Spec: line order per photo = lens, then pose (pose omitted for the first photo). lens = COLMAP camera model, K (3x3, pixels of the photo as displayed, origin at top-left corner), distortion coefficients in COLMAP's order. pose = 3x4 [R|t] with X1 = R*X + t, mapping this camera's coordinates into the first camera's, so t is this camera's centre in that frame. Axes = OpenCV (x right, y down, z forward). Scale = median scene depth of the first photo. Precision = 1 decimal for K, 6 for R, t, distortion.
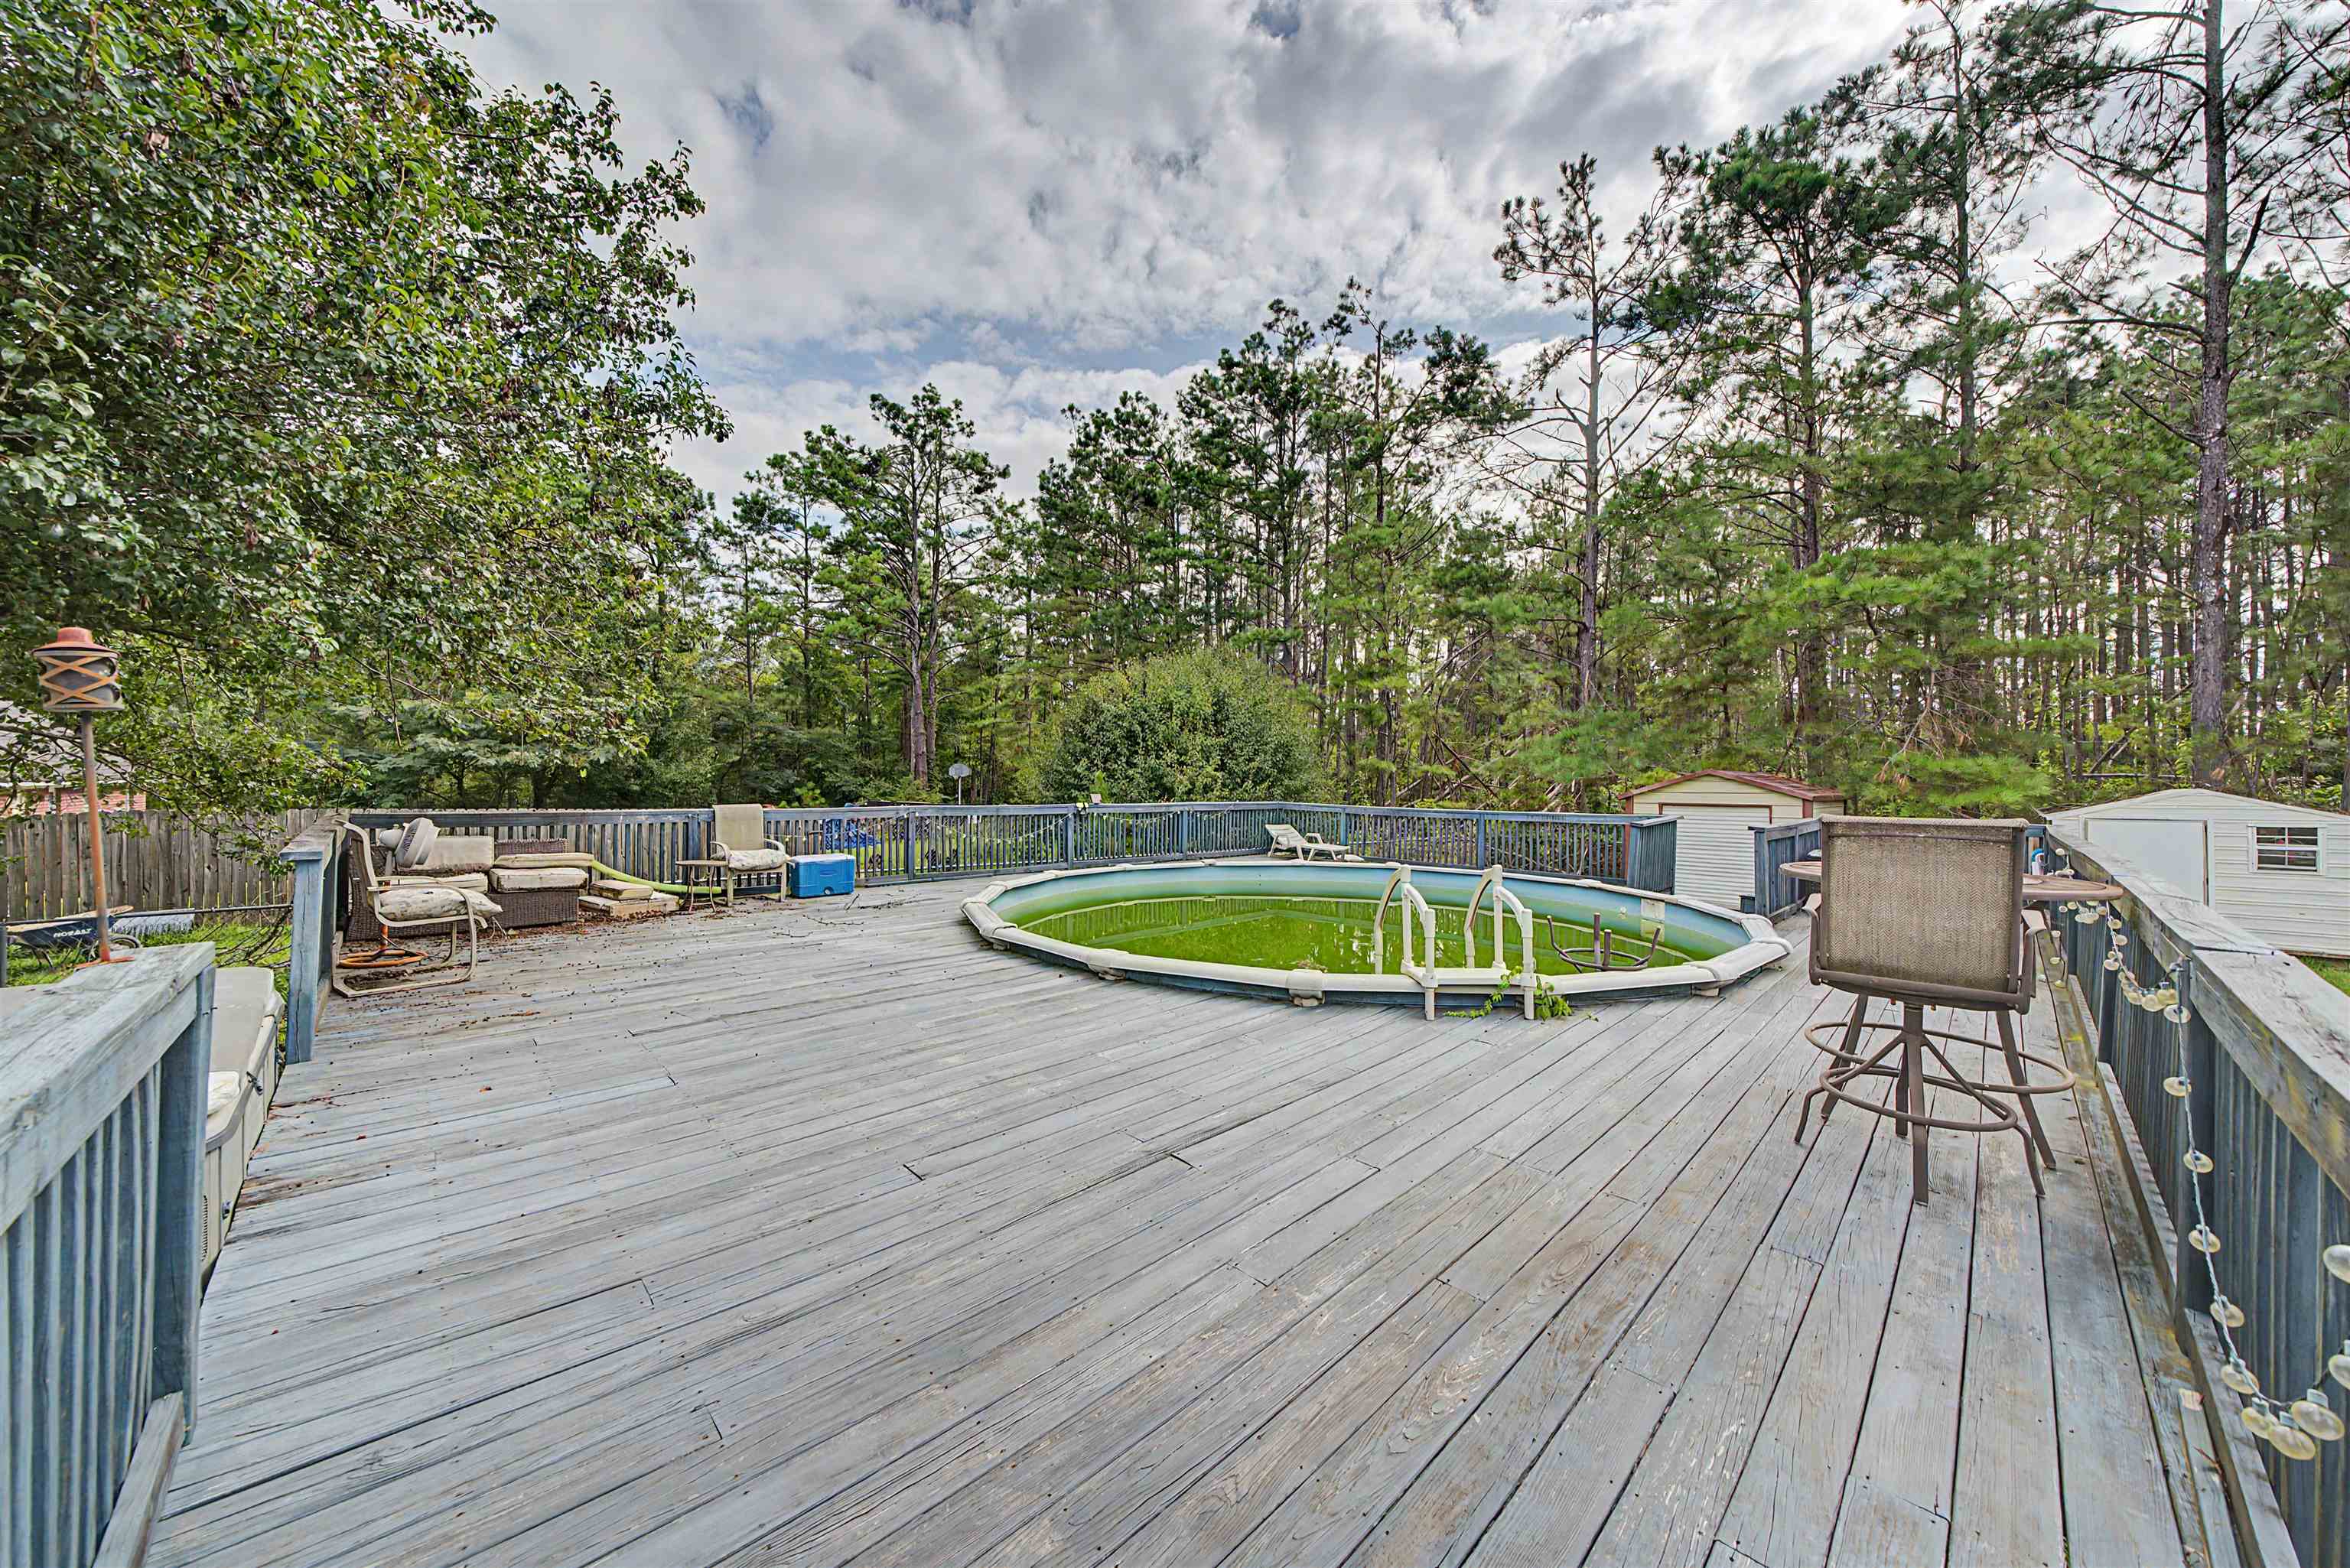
lens RADIAL K [[821.8, 0, 1153.0], [0, 821.8, 789.1], [0, 0, 1]] dist [-0.004601, 0.000120]
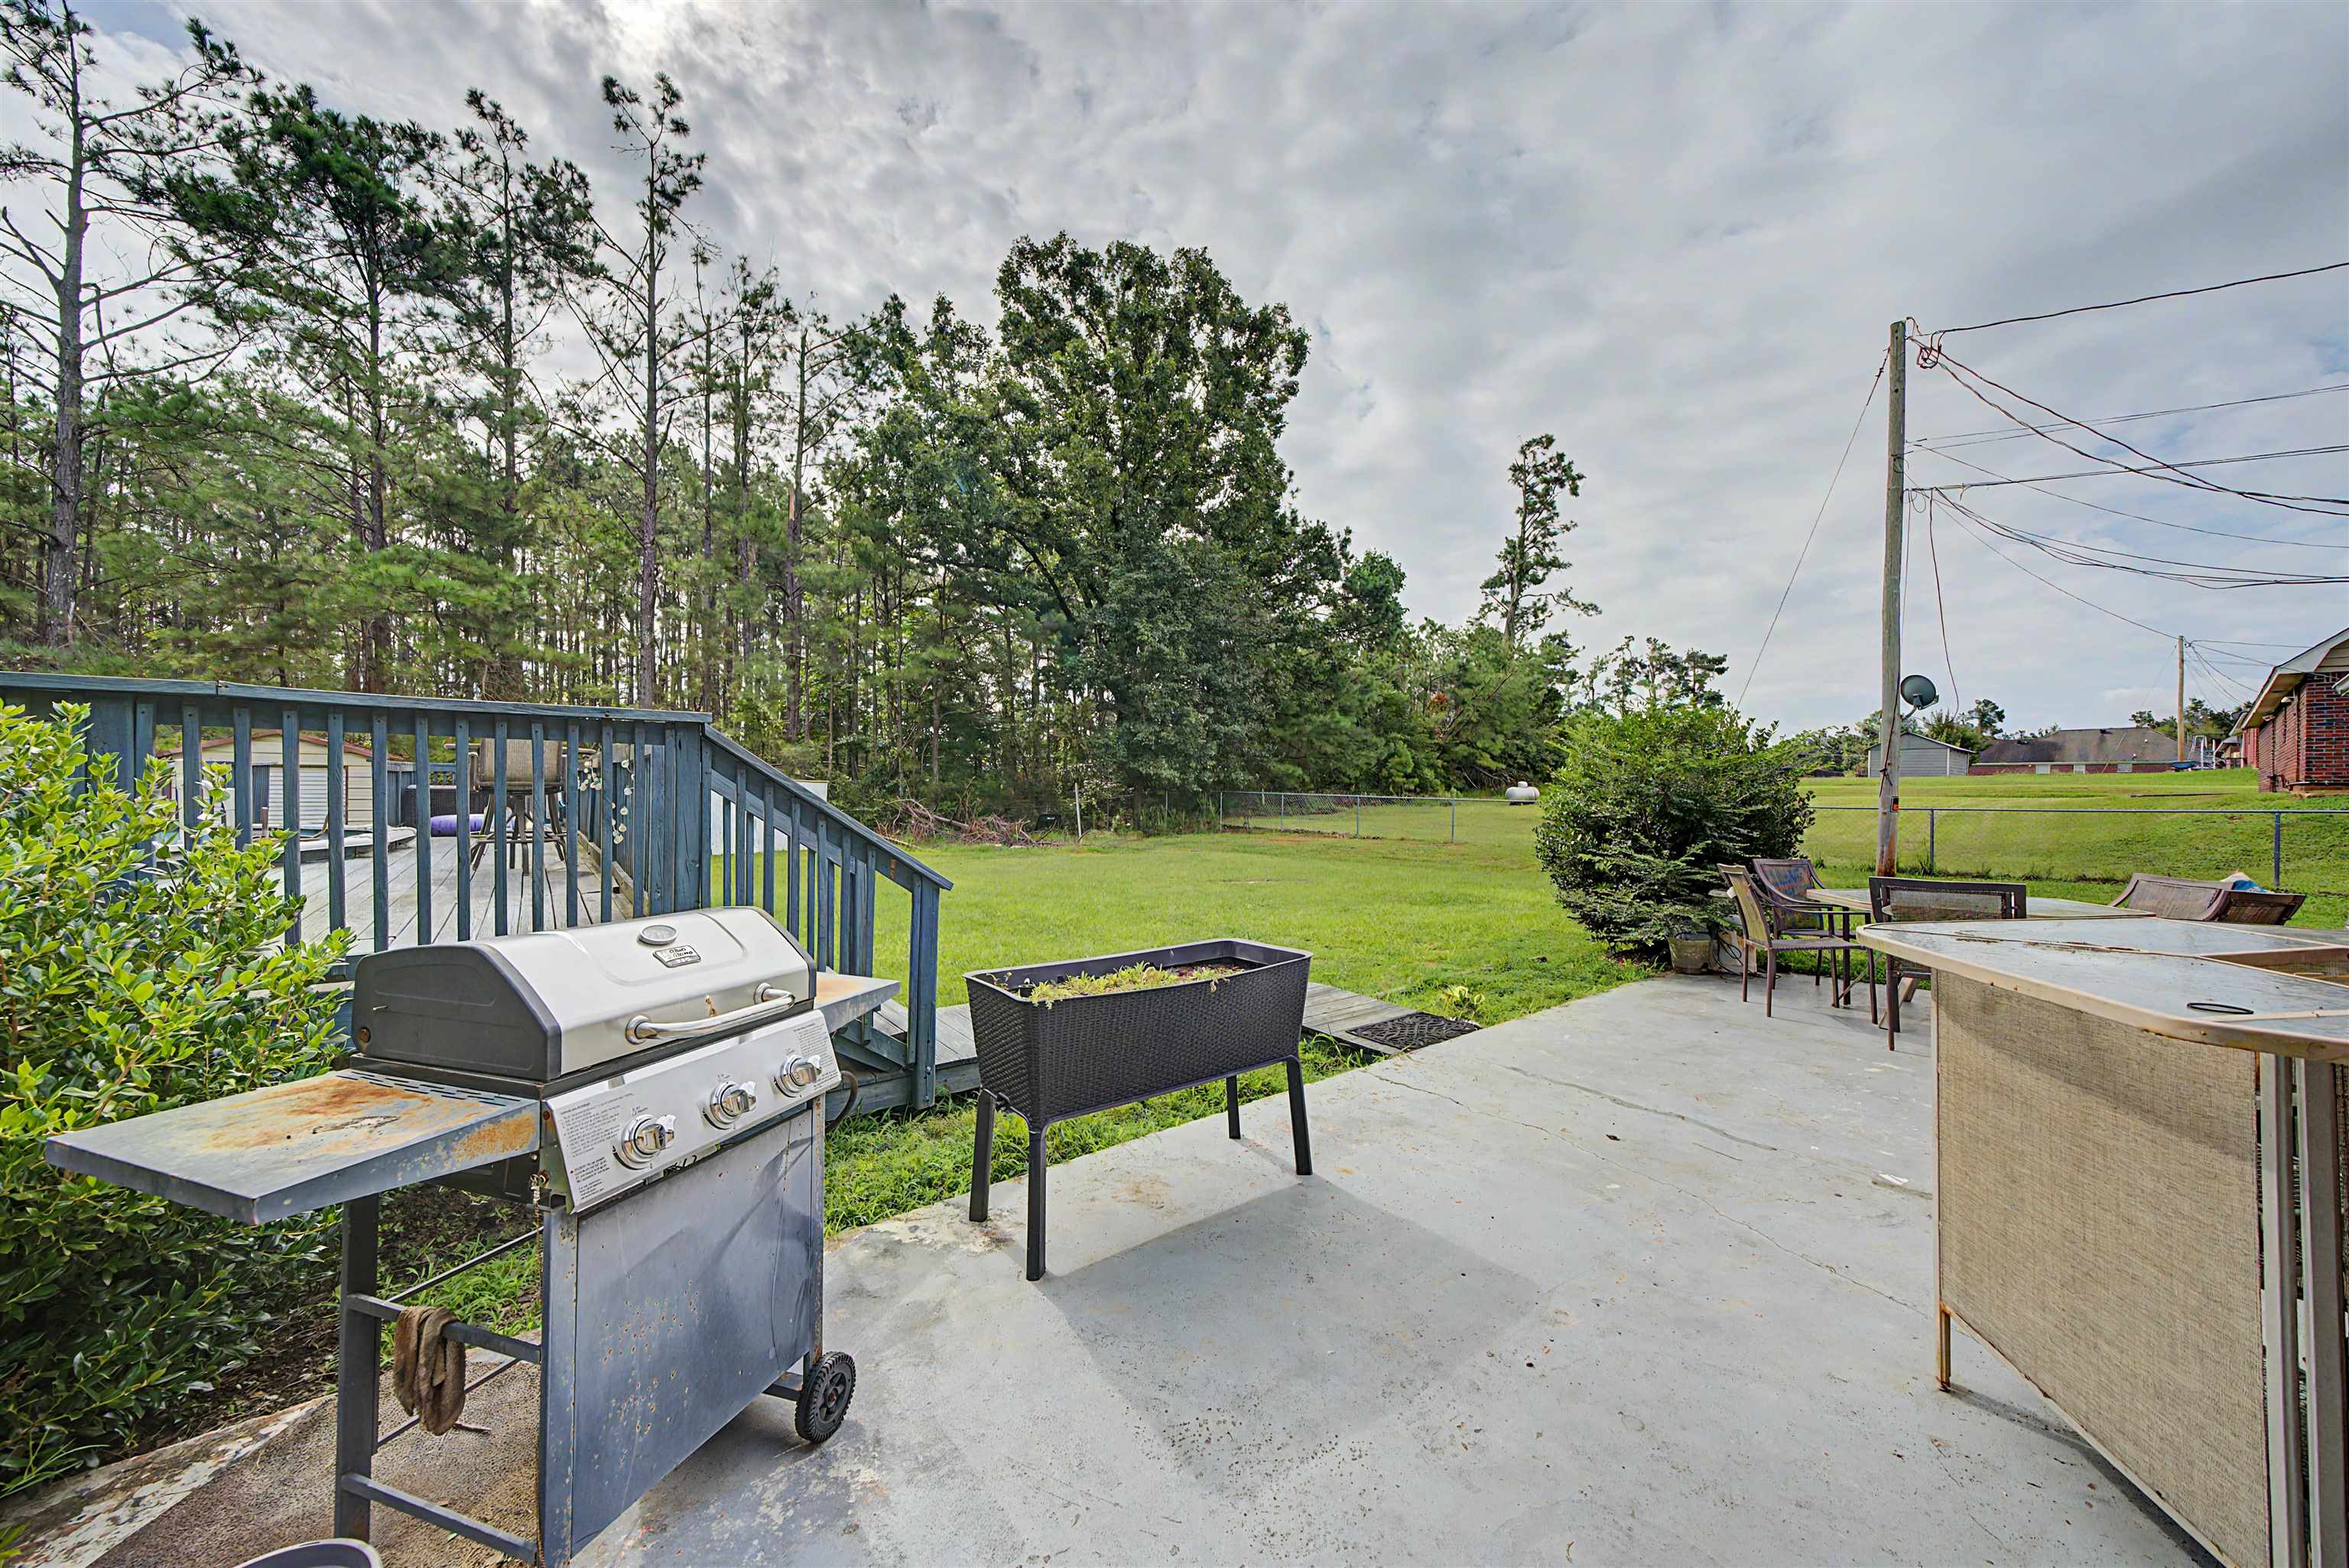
lens RADIAL K [[820.1, 0, 1150.3], [0, 820.1, 781.4], [0, 0, 1]] dist [-0.001325, -0.000117]
pose [[0.114586, 0.003572, 0.993407, -0.127089], [-0.003106, 0.999990, -0.003237, 0.027114], [-0.993408, -0.002715, 0.114596, -0.113241]]
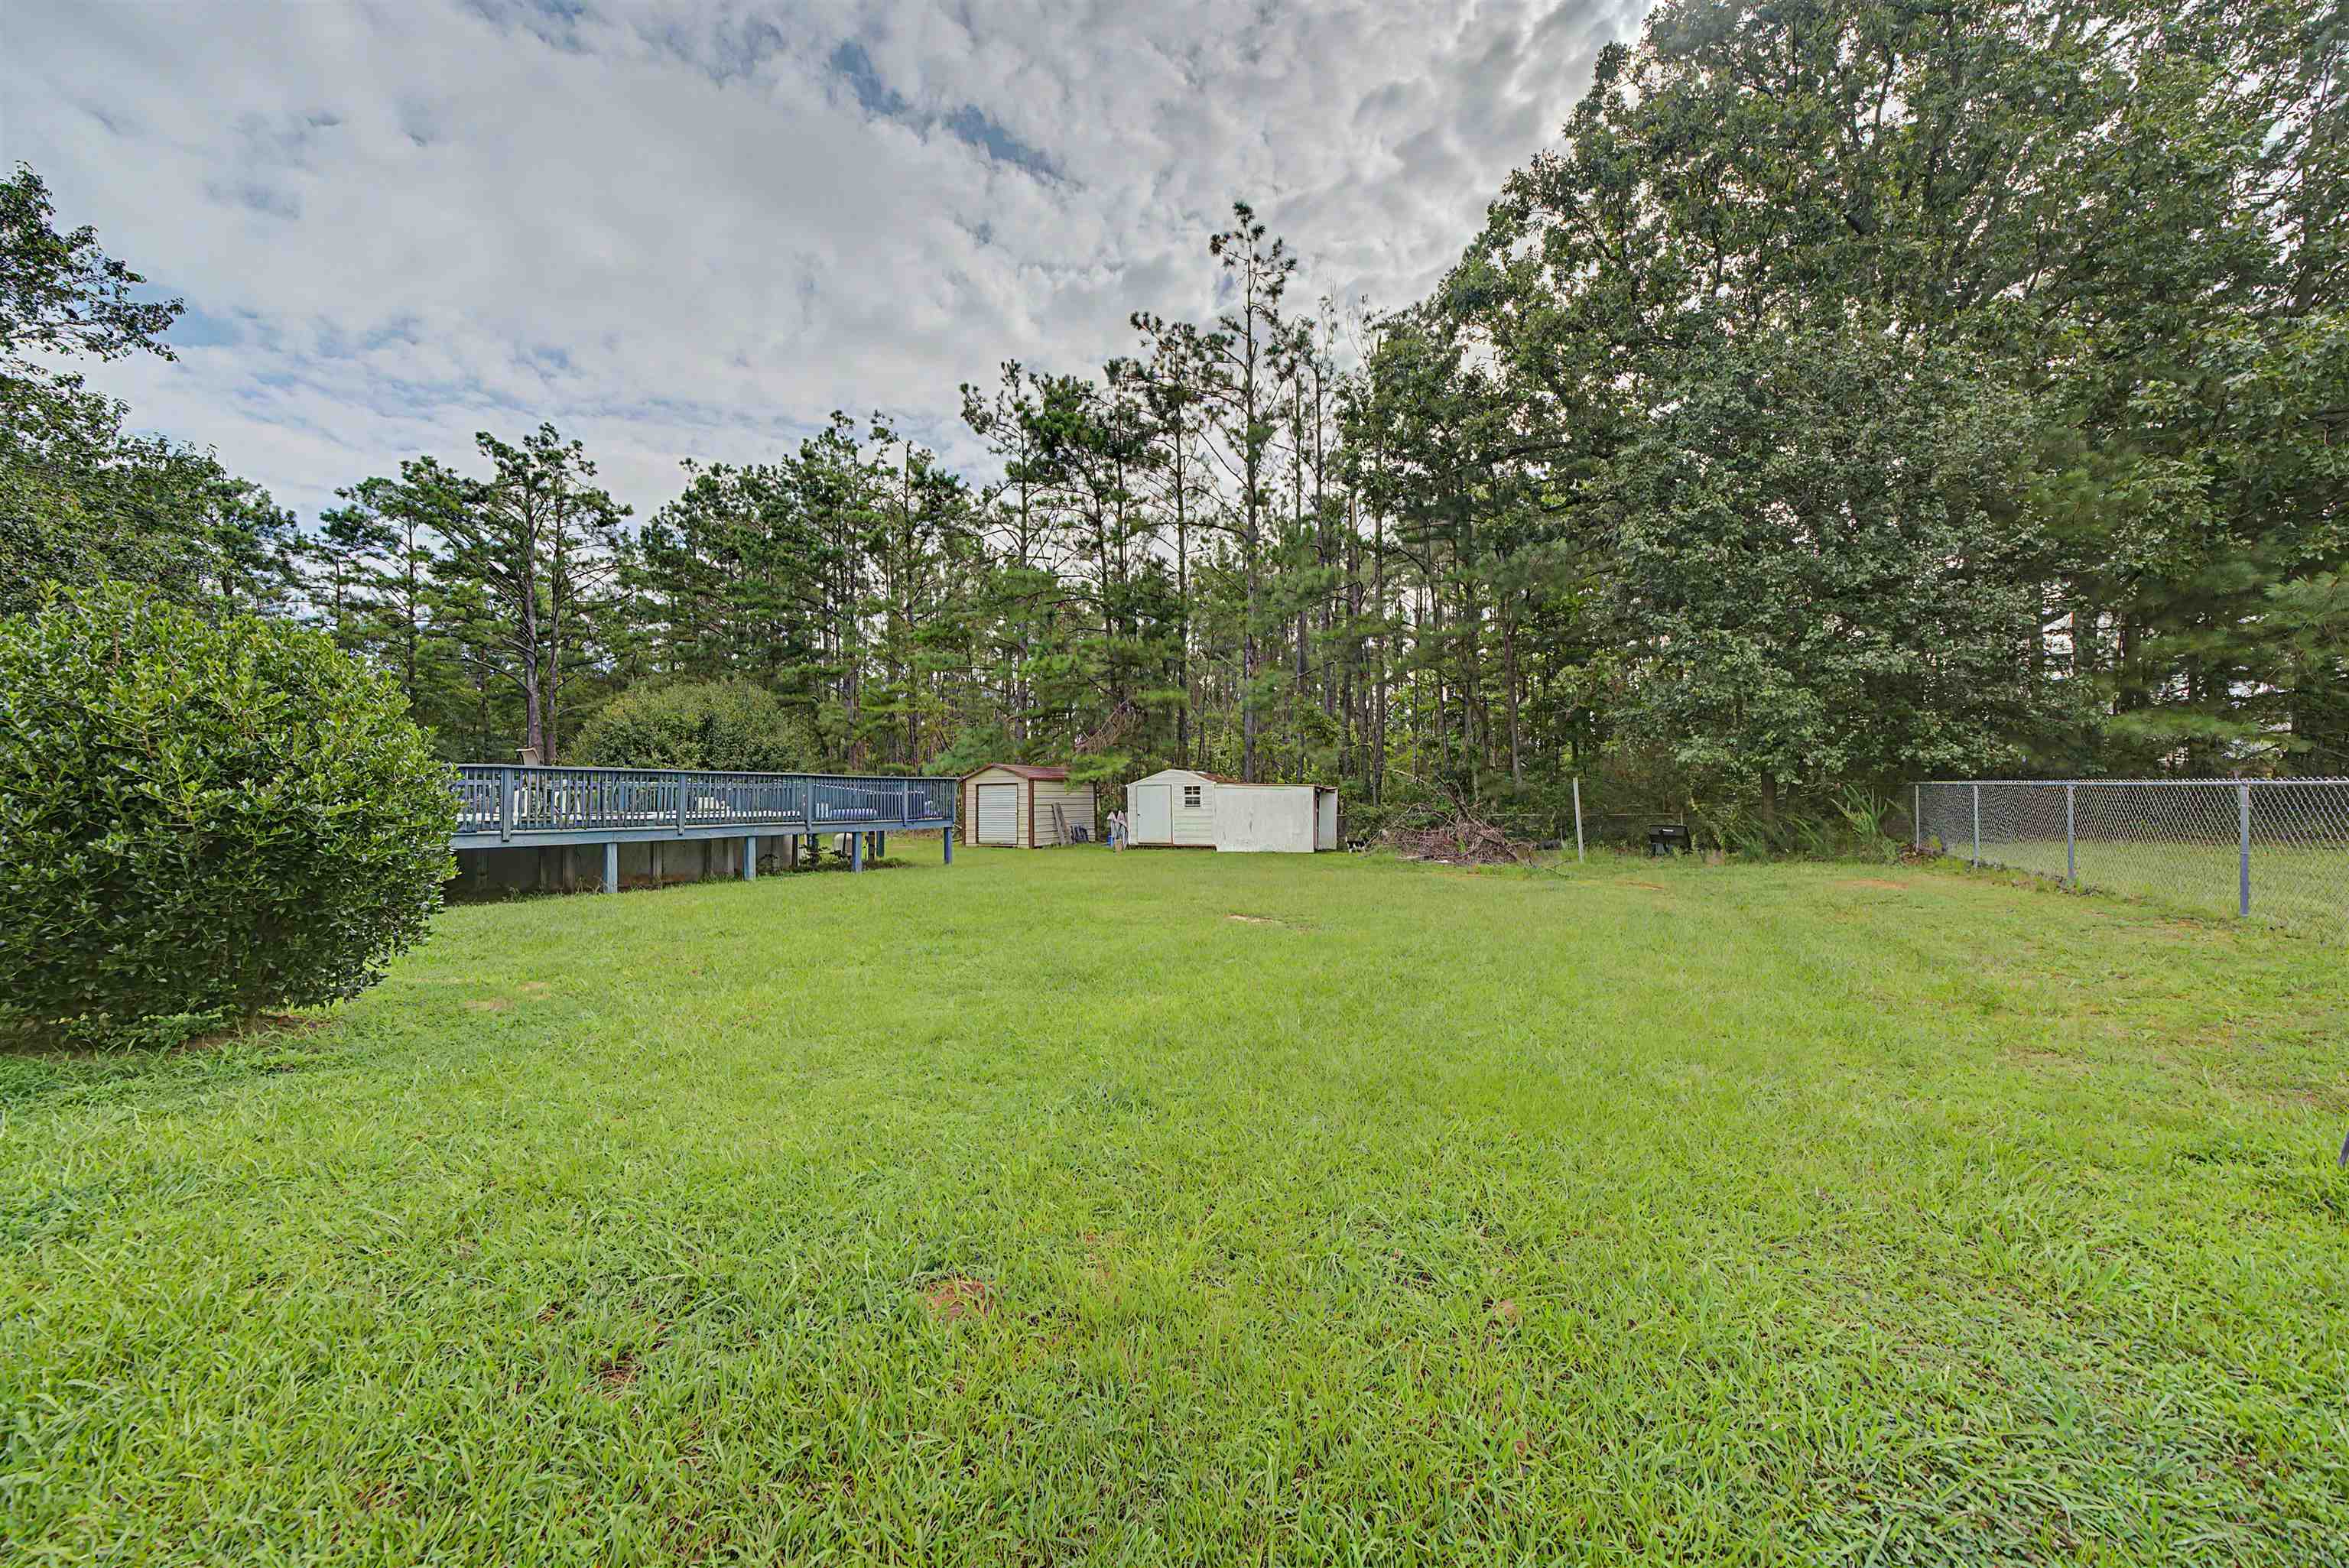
lens RADIAL K [[821.4, 0, 1152.6], [0, 821.4, 789.1], [0, 0, 1]] dist [-0.004601, 0.000120]
pose [[0.956527, -0.009312, 0.291494, 0.380358], [0.015883, 0.999670, -0.020183, 0.053654], [-0.291210, 0.023936, 0.956360, -0.564692]]
